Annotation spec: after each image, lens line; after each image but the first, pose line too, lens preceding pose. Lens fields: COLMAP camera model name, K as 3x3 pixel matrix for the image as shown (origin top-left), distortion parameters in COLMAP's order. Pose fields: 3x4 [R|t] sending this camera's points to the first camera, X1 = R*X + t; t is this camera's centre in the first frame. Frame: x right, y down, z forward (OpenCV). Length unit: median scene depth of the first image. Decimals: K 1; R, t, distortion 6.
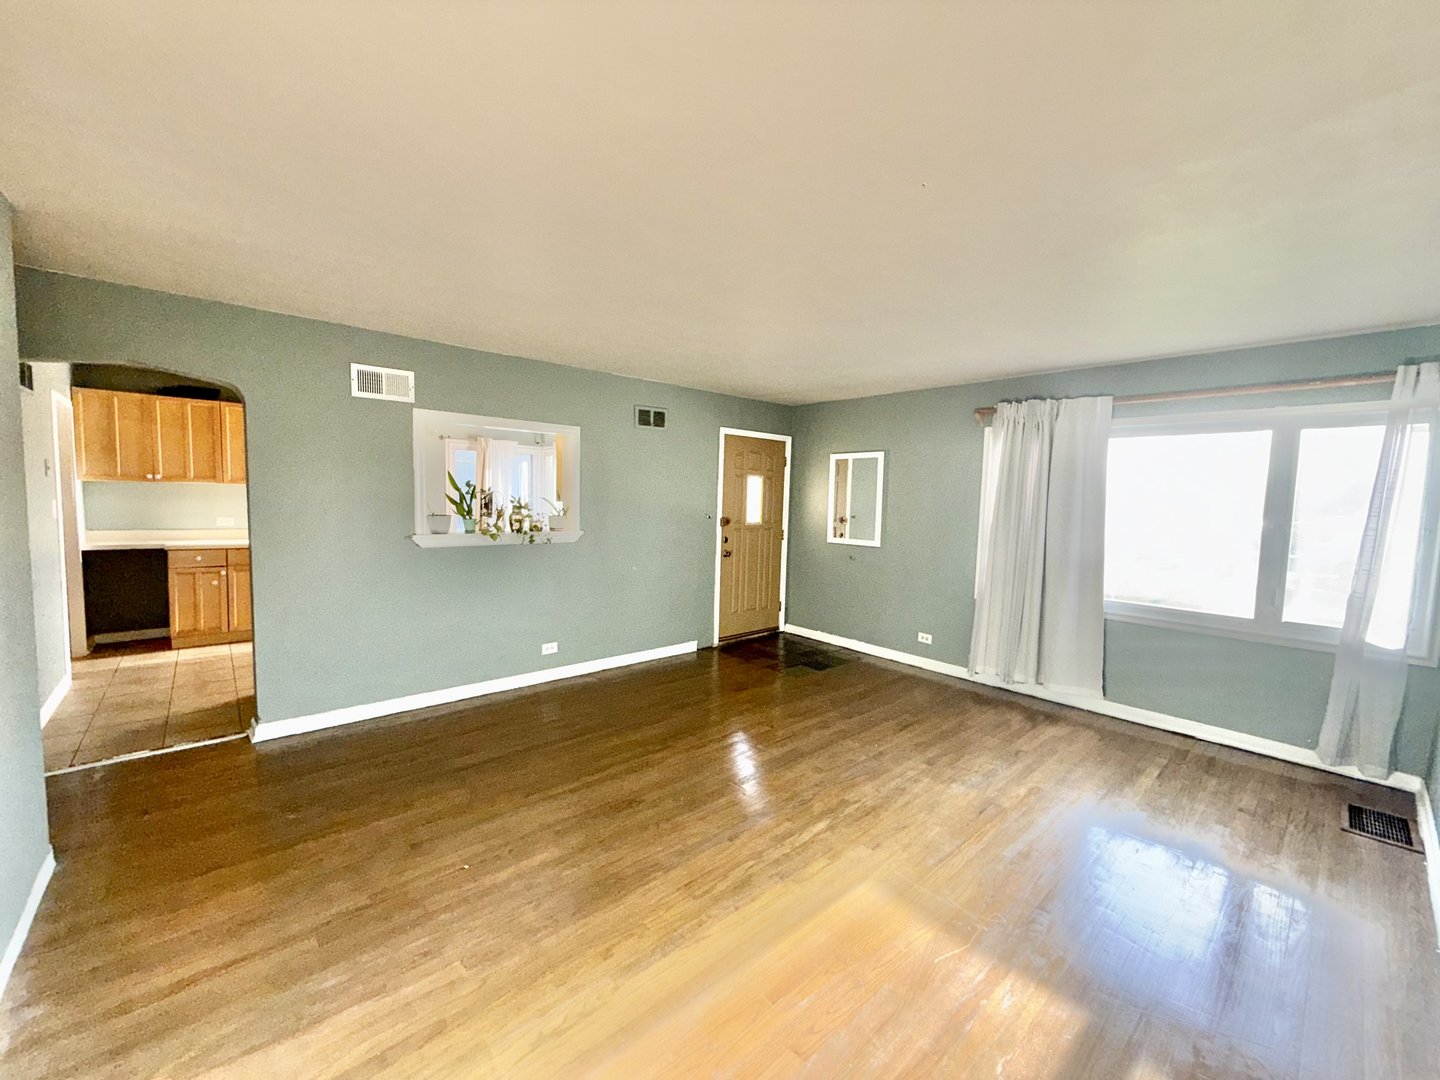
lens RADIAL K [[576.7, 0, 720.0], [0, 576.7, 540.0], [0, 0, 1]] dist [-0.003565, 0.000128]
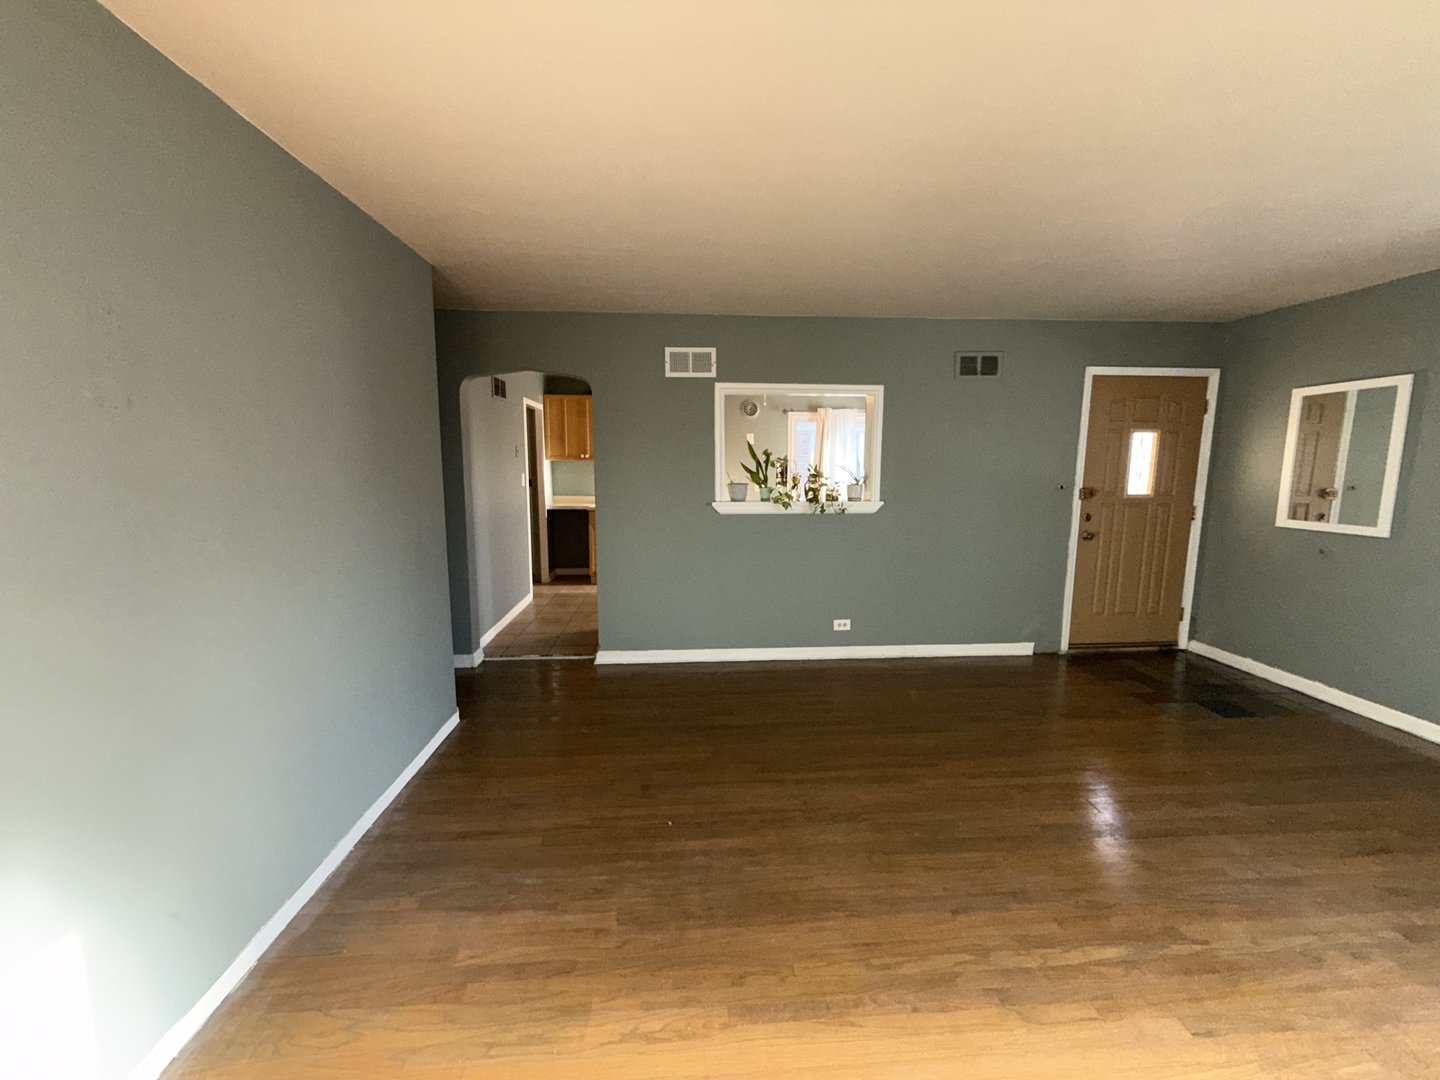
lens RADIAL K [[576.7, 0, 720.0], [0, 576.7, 540.0], [0, 0, 1]] dist [-0.003565, 0.000128]
pose [[0.787117, 0.057416, -0.614126, 0.126280], [-0.028905, 0.997998, 0.056259, 0.001259], [0.616126, -0.026531, 0.787200, 0.139906]]
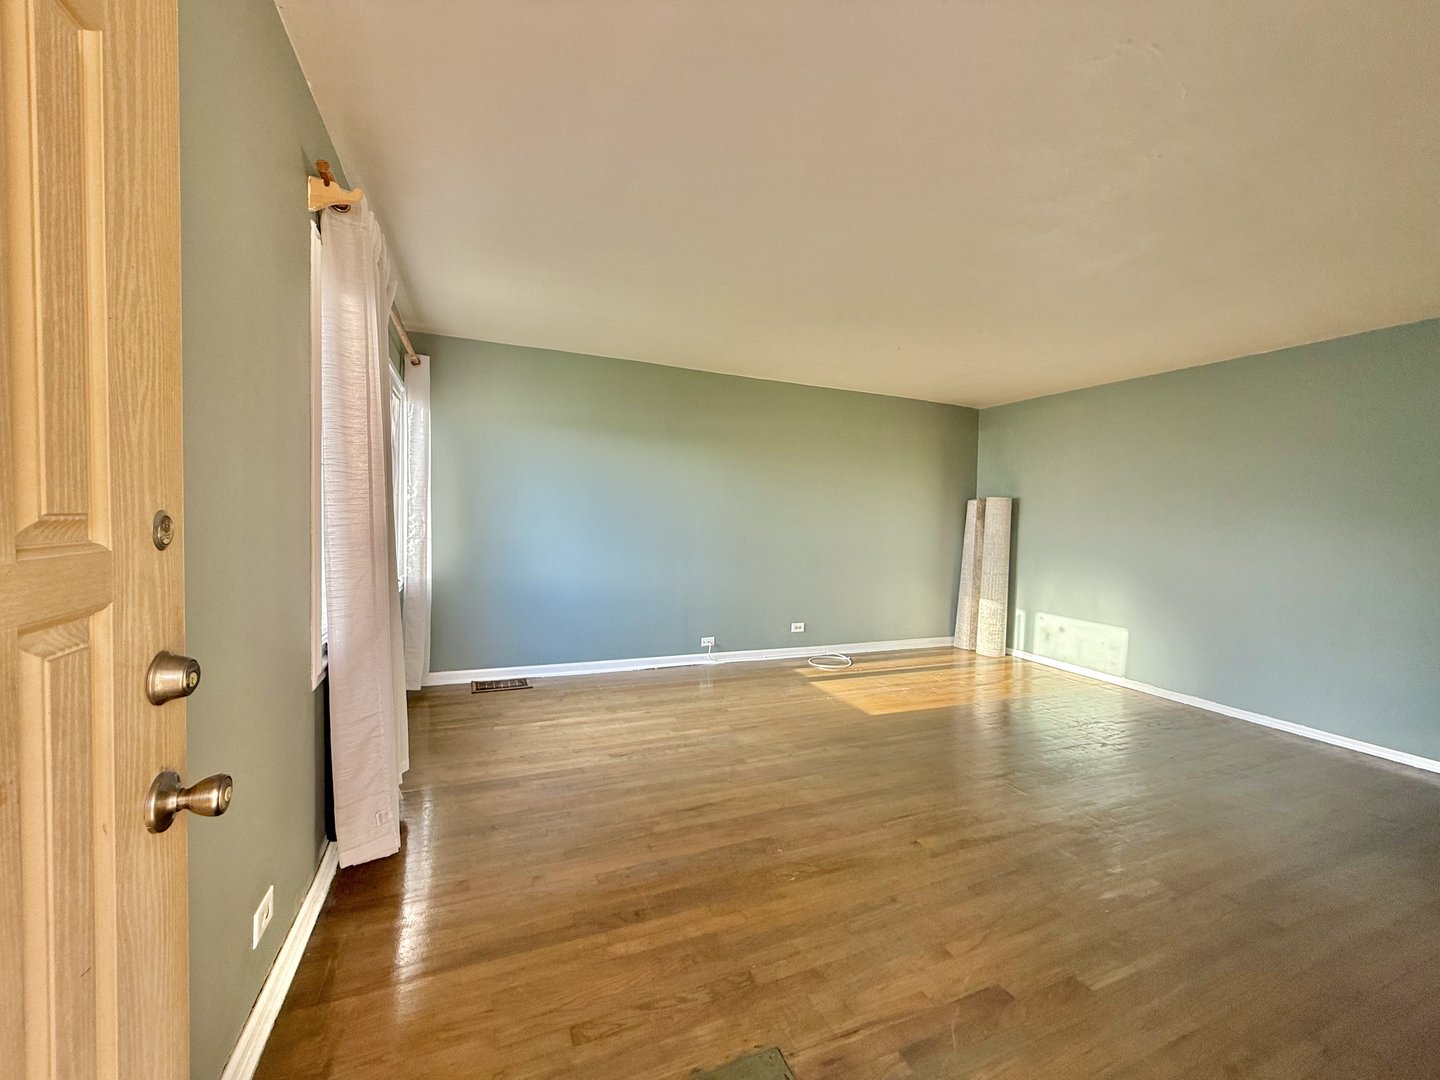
lens RADIAL K [[576.7, 0, 720.0], [0, 576.7, 540.0], [0, 0, 1]] dist [-0.003565, 0.000128]
pose [[-0.943122, -0.070038, 0.324985, 0.096119], [-0.031997, 0.992142, 0.120958, -0.054718], [-0.330903, 0.103680, -0.937952, 1.439127]]
